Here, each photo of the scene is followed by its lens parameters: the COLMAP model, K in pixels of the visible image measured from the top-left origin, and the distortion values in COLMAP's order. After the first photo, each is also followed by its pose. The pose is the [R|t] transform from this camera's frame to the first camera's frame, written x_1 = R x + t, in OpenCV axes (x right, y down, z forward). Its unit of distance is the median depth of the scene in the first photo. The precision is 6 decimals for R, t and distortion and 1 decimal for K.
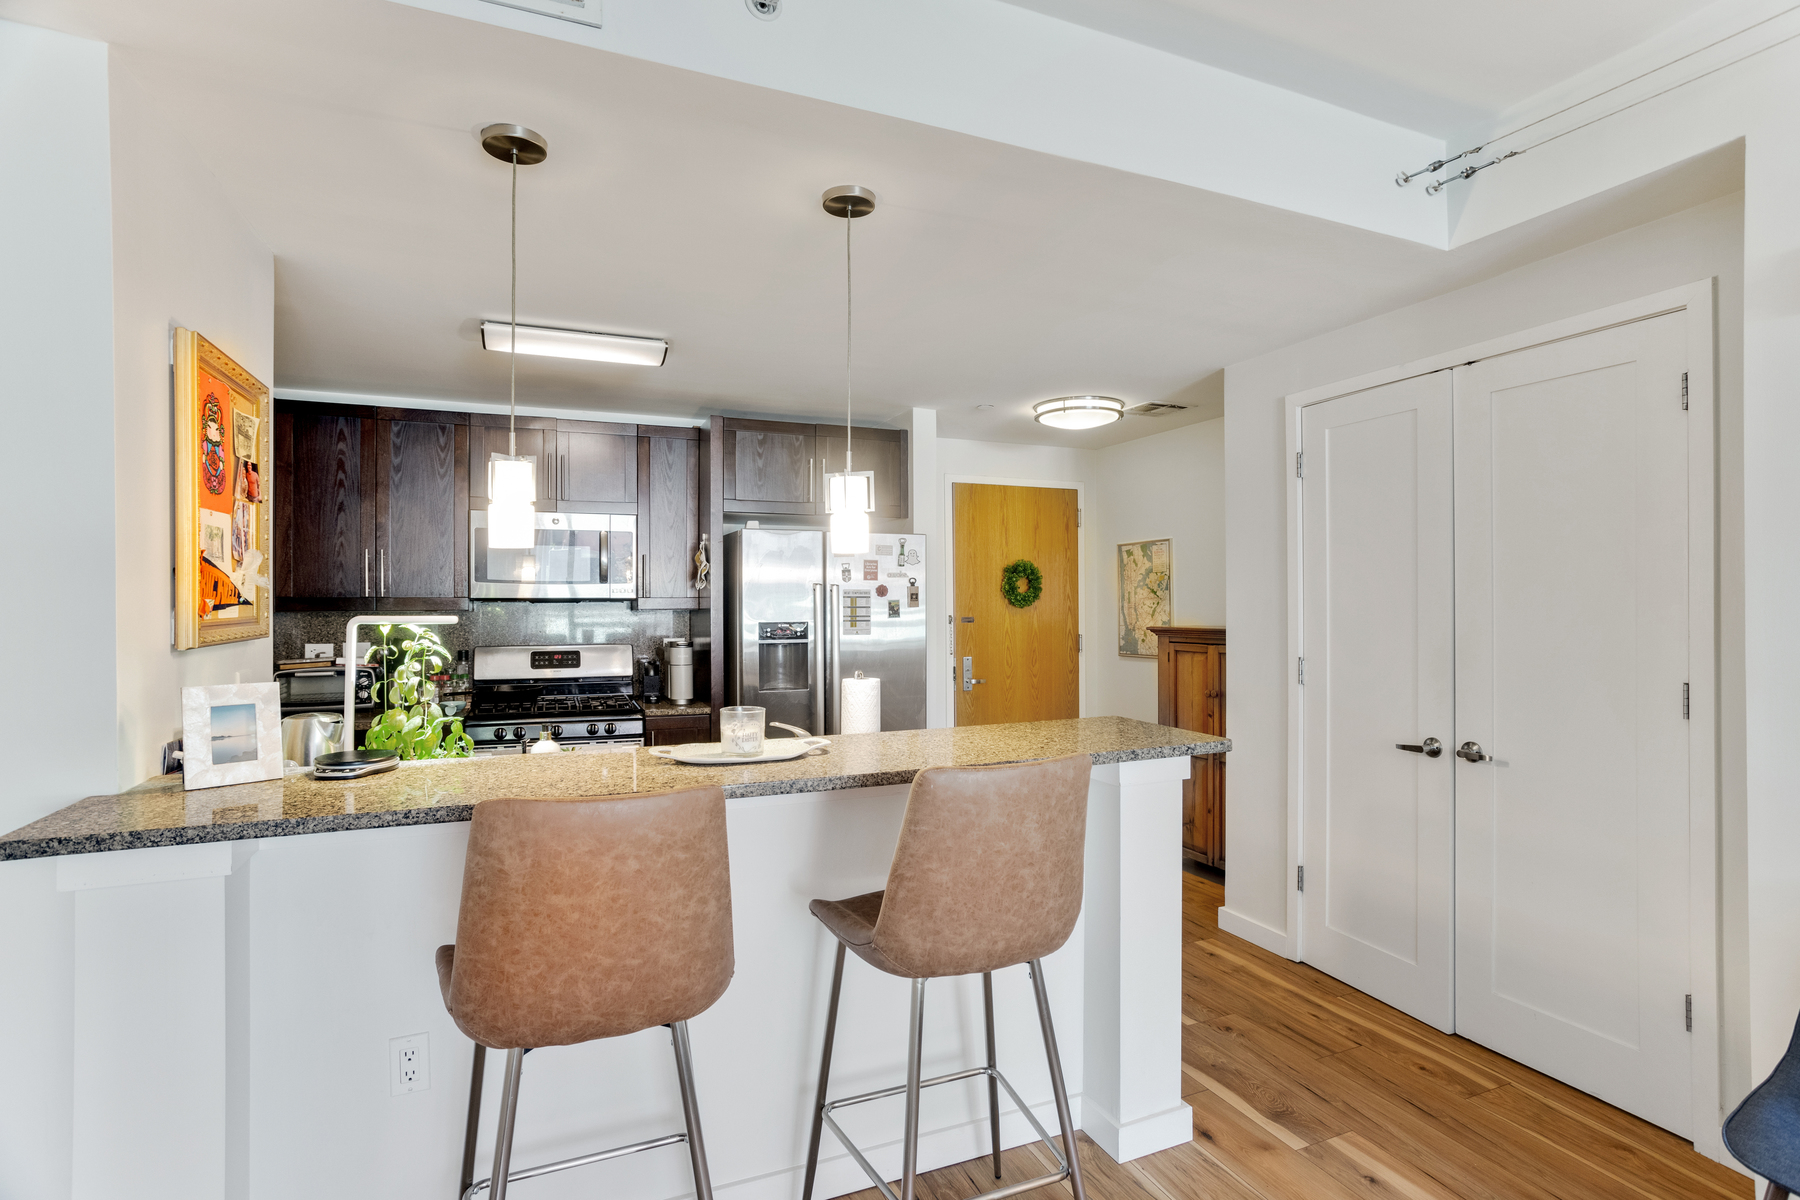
lens RADIAL K [[877.7, 0, 901.7], [0, 877.7, 593.5], [0, 0, 1]] dist [-0.056325, 0.036652]
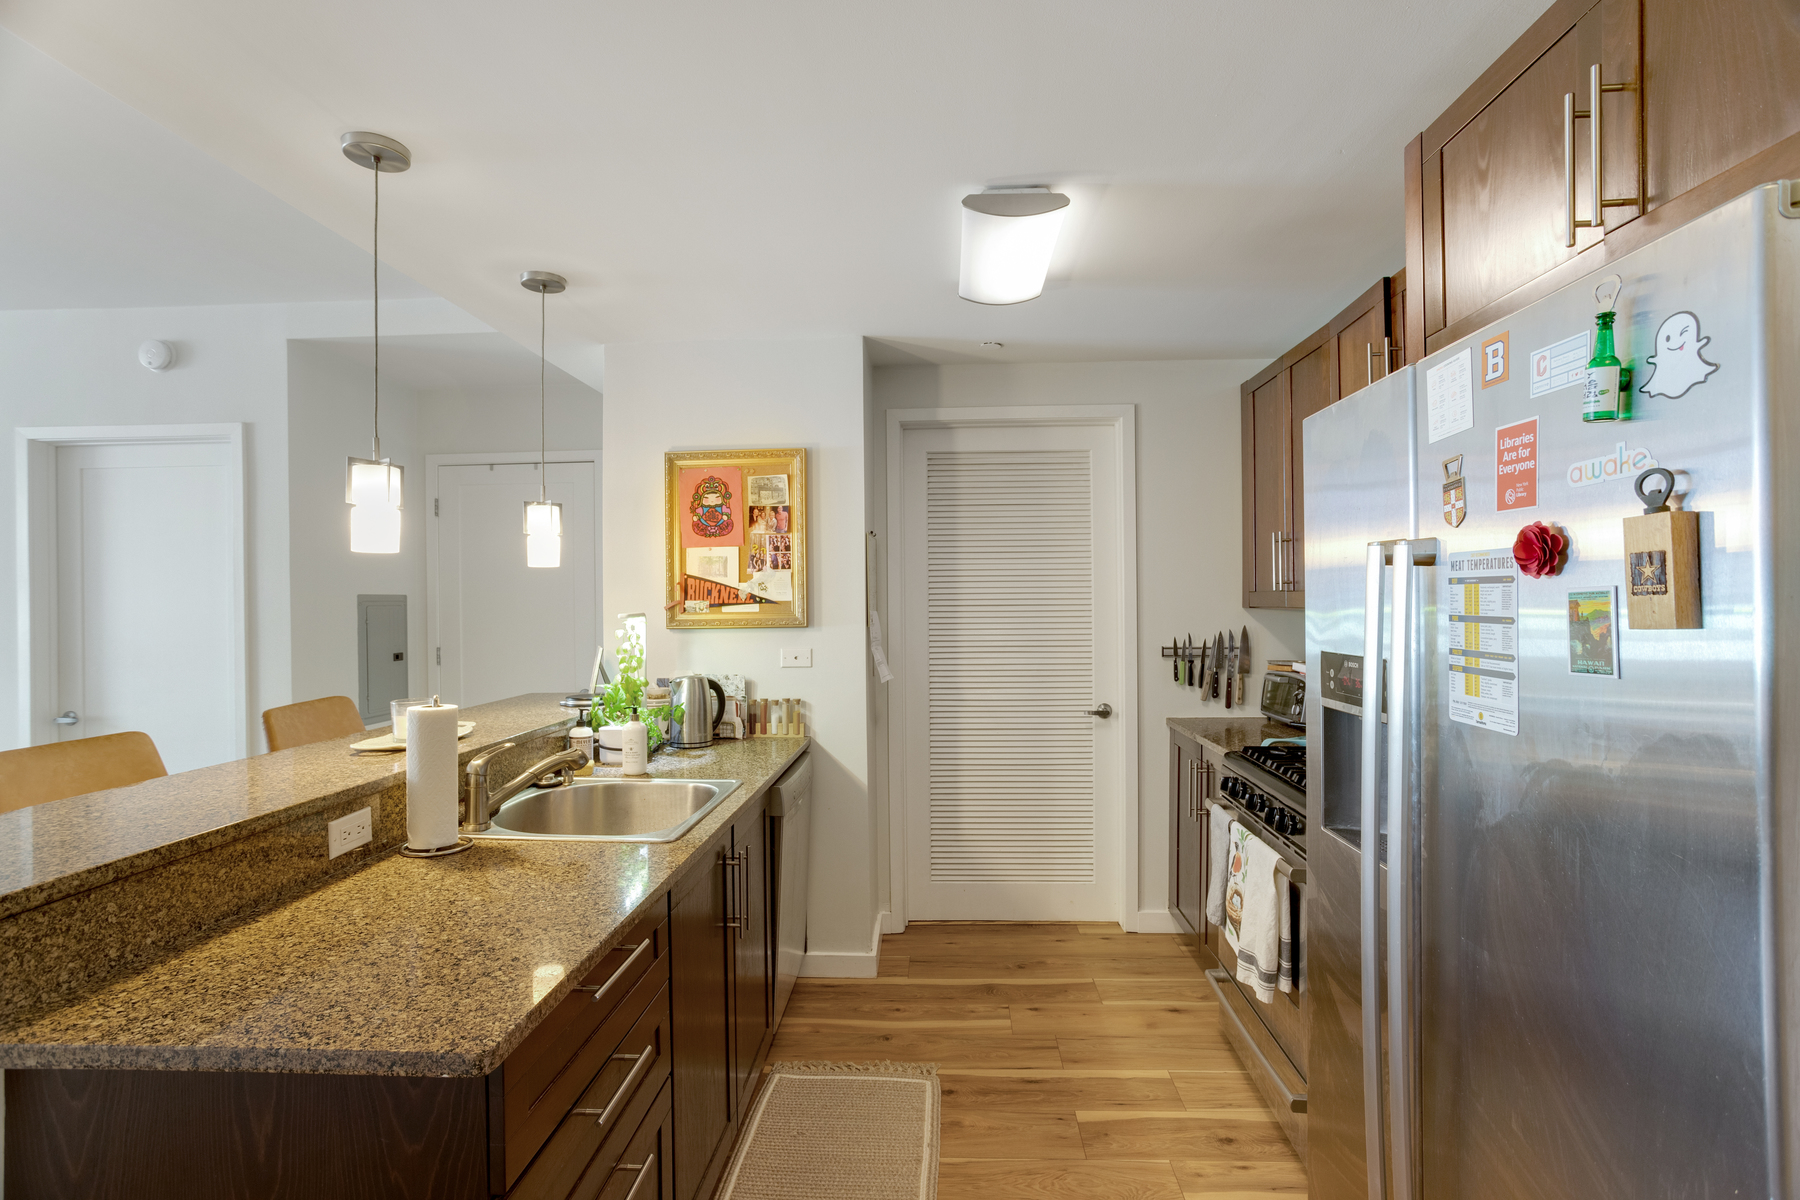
lens RADIAL K [[865.3, 0, 894.1], [0, 865.3, 603.2], [0, 0, 1]] dist [-0.063113, 0.041842]
pose [[-0.447352, 0.009591, -0.894307, 0.334797], [0.018635, 0.999825, 0.001401, 0.009745], [0.894164, -0.016039, -0.447453, 1.300399]]
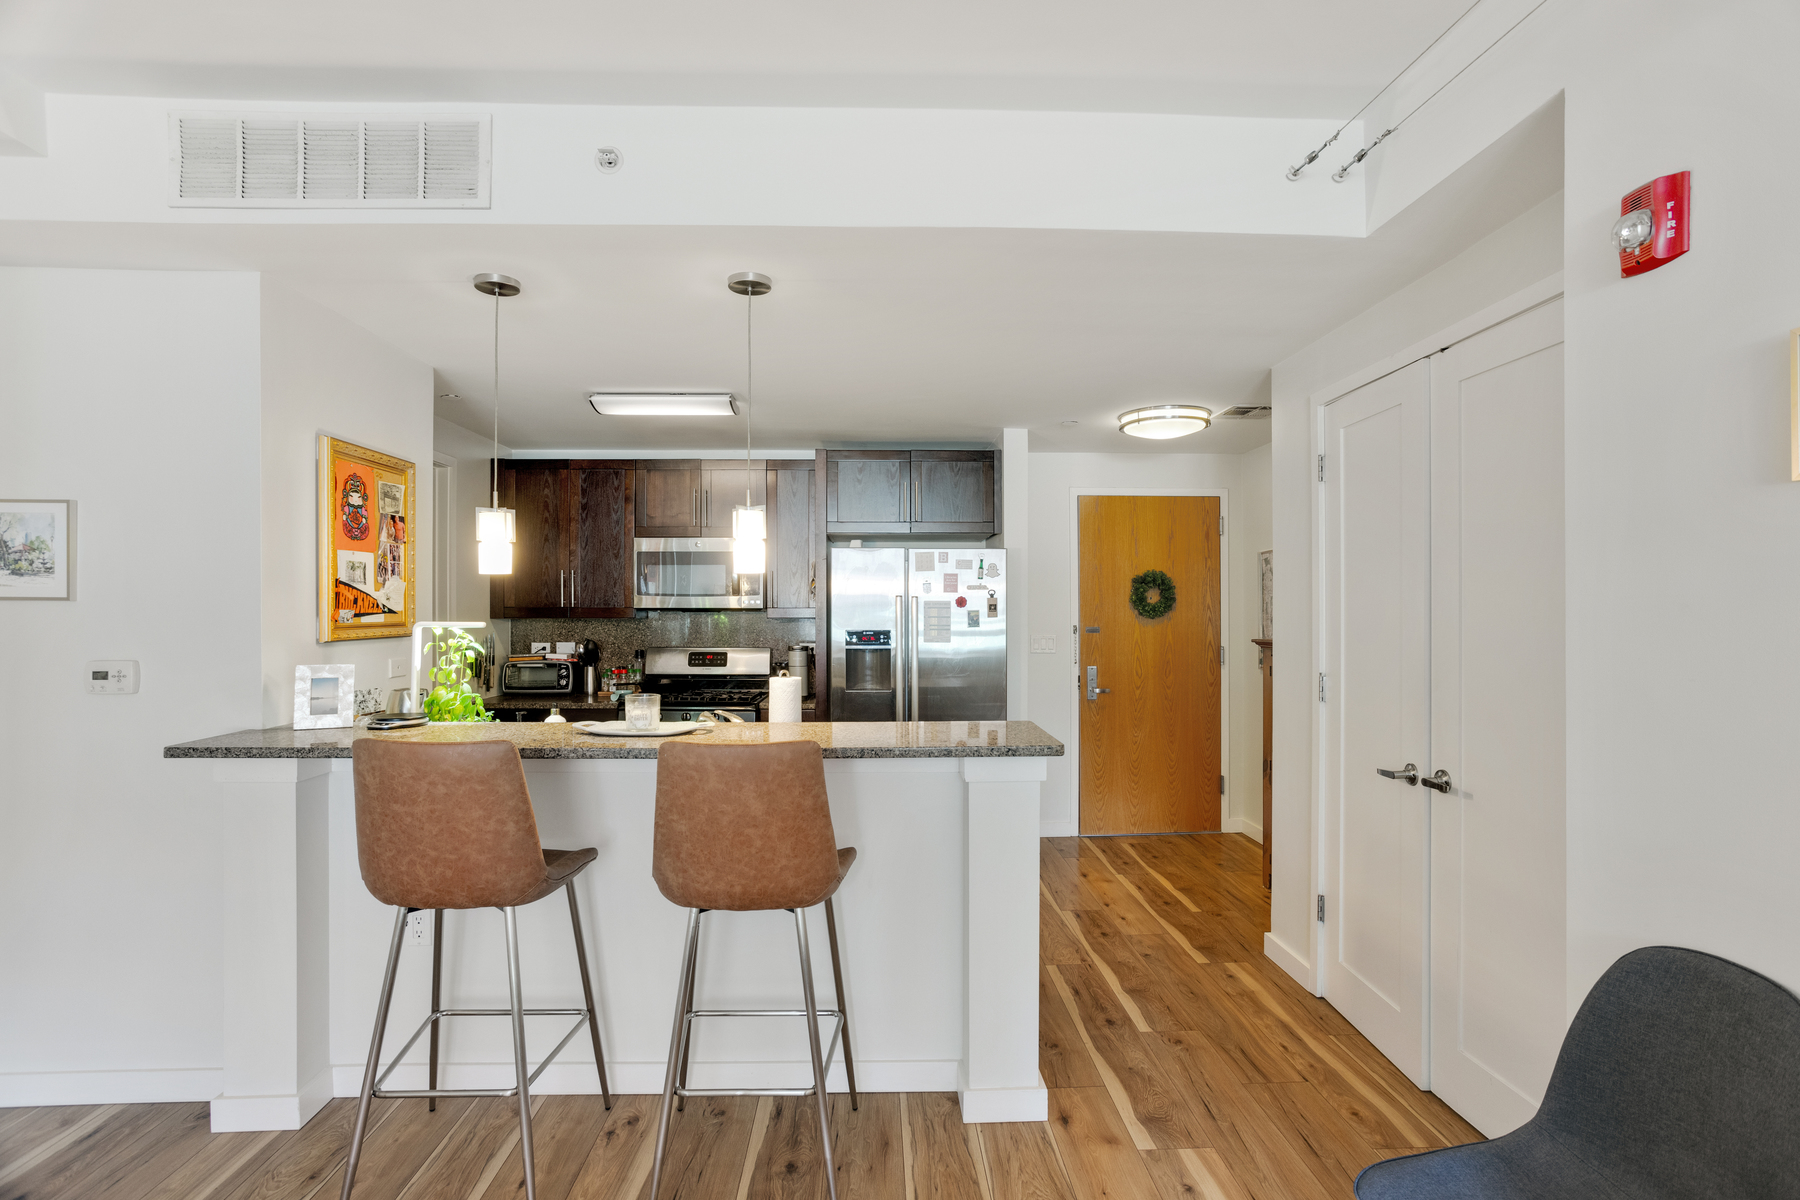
lens RADIAL K [[872.0, 0, 897.1], [0, 872.0, 605.5], [0, 0, 1]] dist [-0.056178, 0.037226]
pose [[0.931819, 0.000469, -0.362924, 0.401390], [0.000768, 0.999994, 0.003266, -0.003258], [0.362923, -0.003322, 0.931813, -0.037968]]
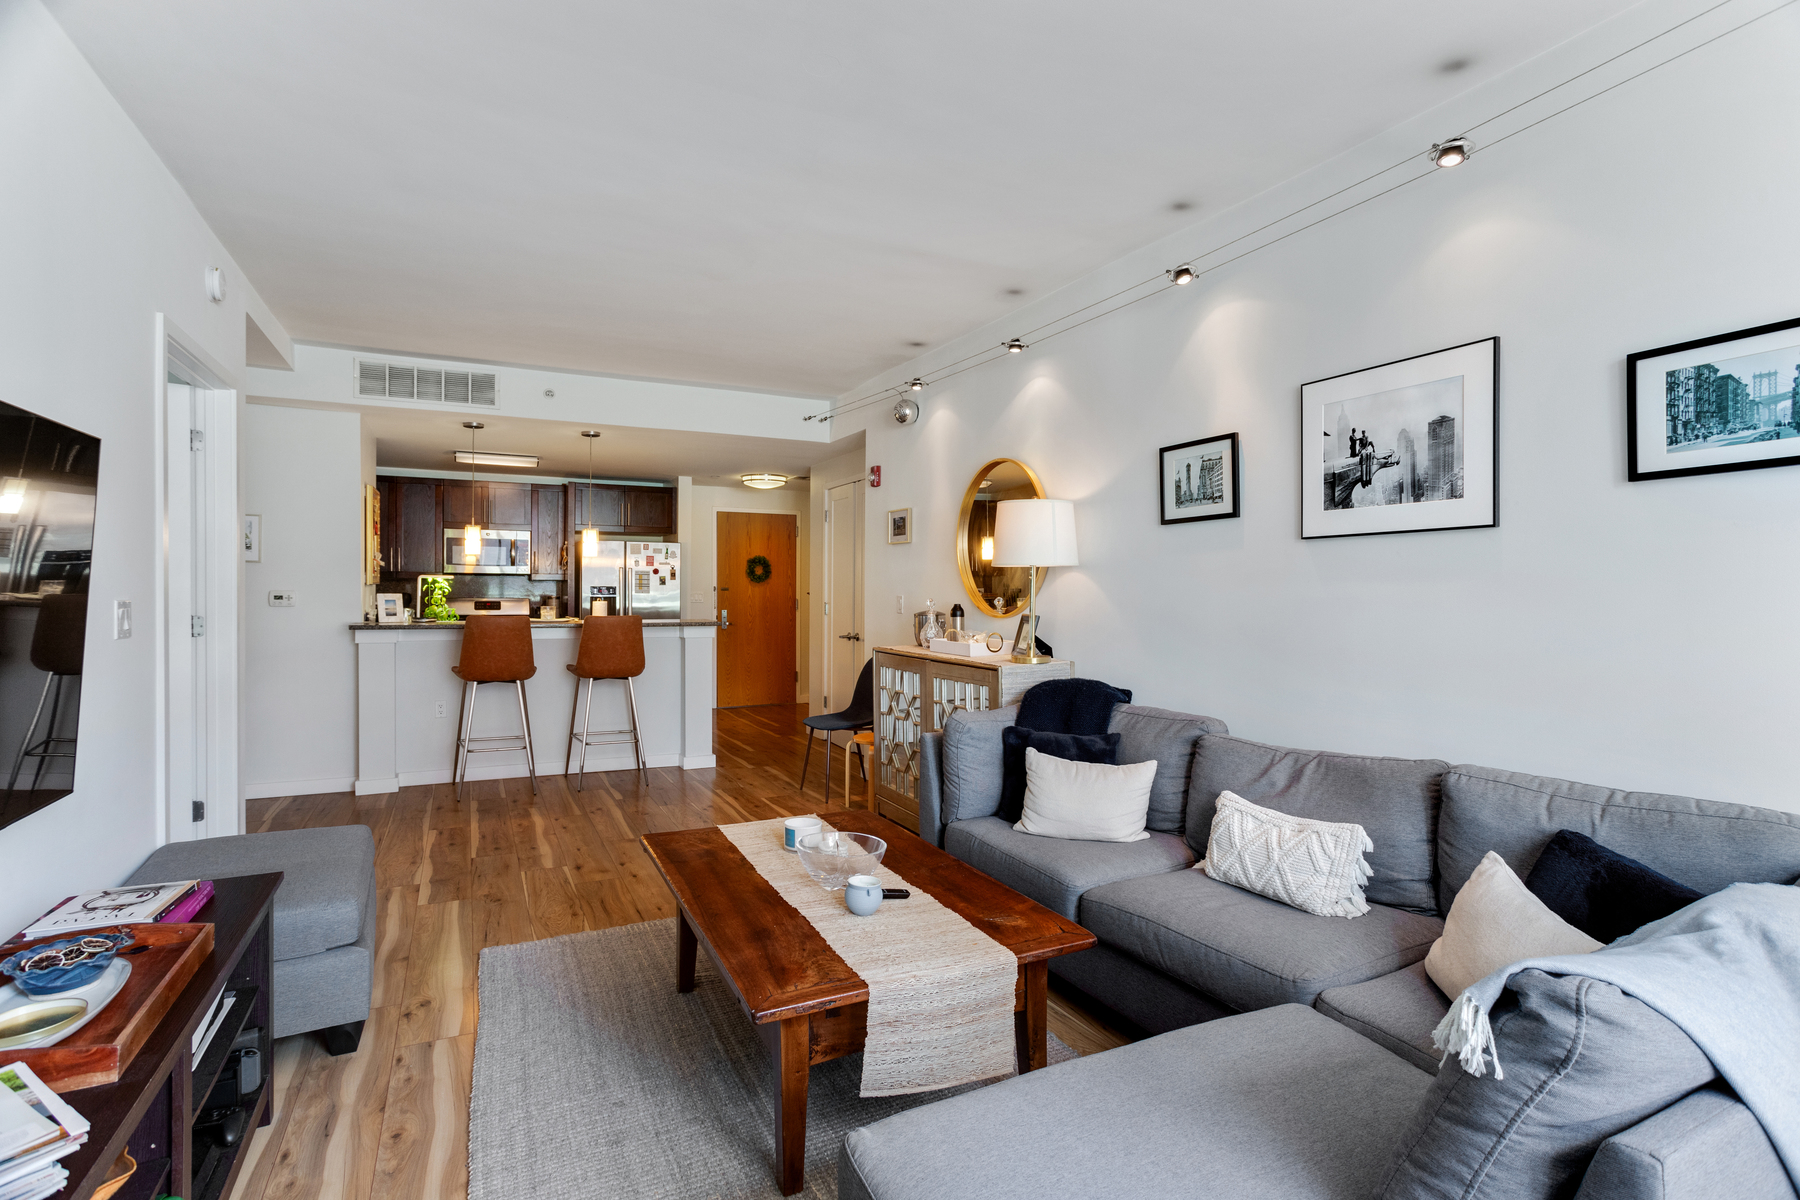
lens RADIAL K [[872.0, 0, 897.1], [0, 872.0, 605.5], [0, 0, 1]] dist [-0.056178, 0.037226]
pose [[0.998028, 0.009302, 0.062080, 0.547191], [-0.010997, 0.999574, 0.027022, 0.020101], [-0.061803, -0.027652, 0.997705, -1.355457]]
